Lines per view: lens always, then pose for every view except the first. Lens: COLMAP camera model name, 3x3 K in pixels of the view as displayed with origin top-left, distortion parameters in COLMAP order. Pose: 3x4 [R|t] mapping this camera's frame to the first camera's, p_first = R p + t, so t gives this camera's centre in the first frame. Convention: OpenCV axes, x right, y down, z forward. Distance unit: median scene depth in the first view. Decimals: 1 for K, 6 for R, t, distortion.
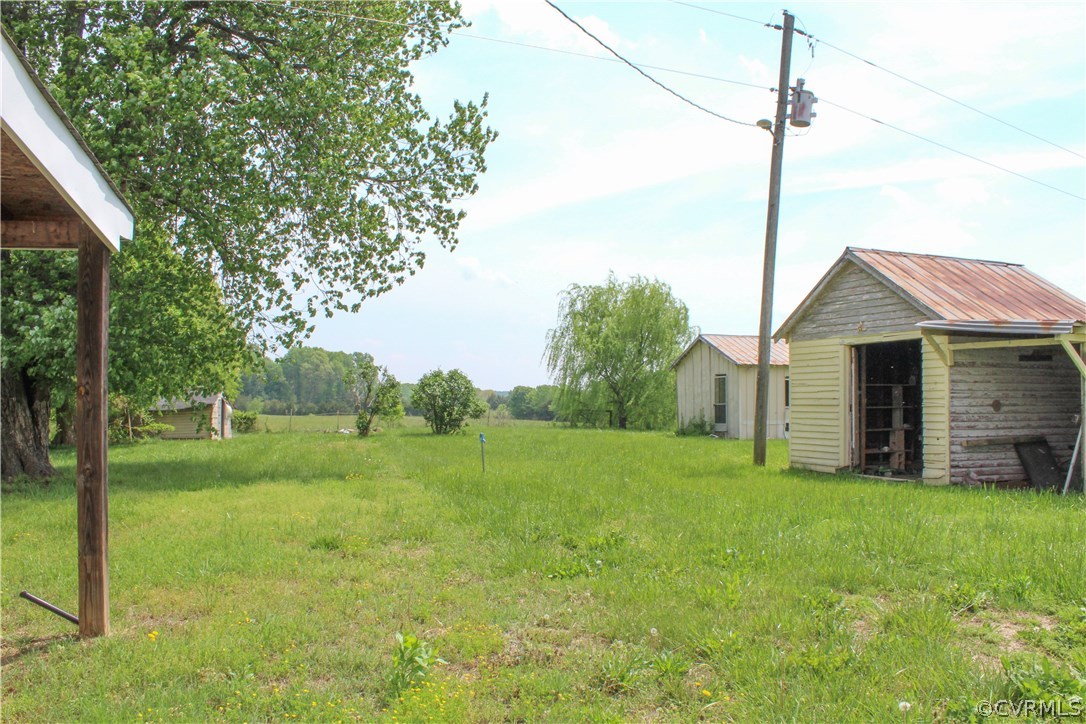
lens RADIAL K [[902.5, 0, 535.0], [0, 902.5, 371.0], [0, 0, 1]] dist [-0.161058, 0.142980]
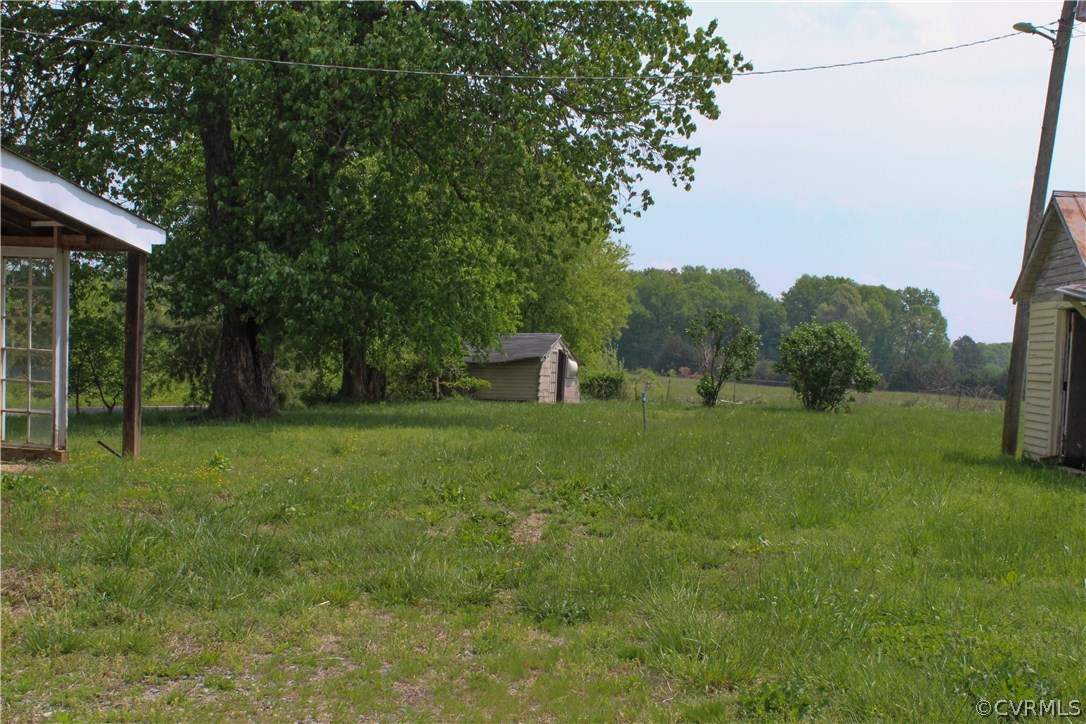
lens RADIAL K [[1516.3, 0, 543.0], [0, 1516.3, 362.0], [0, 0, 1]] dist [0.013228, 0.036635]
pose [[0.898531, 0.042322, -0.436865, 0.470643], [-0.029221, 0.998900, 0.036670, -0.015811], [0.437936, -0.020183, 0.898780, -0.417422]]
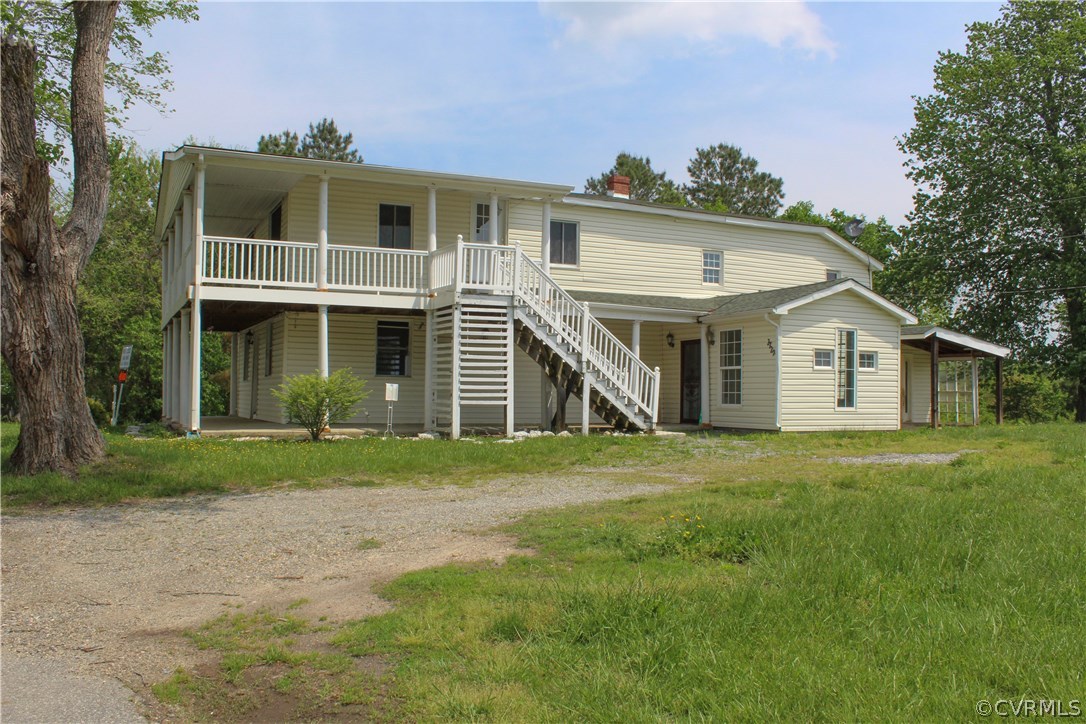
lens RADIAL K [[902.5, 0, 535.0], [0, 902.5, 371.0], [0, 0, 1]] dist [-0.161058, 0.142980]
pose [[0.258028, -0.016851, -0.965990, 1.091851], [0.017626, 0.999764, -0.012732, -0.011963], [0.965977, -0.013741, 0.258264, -0.863821]]
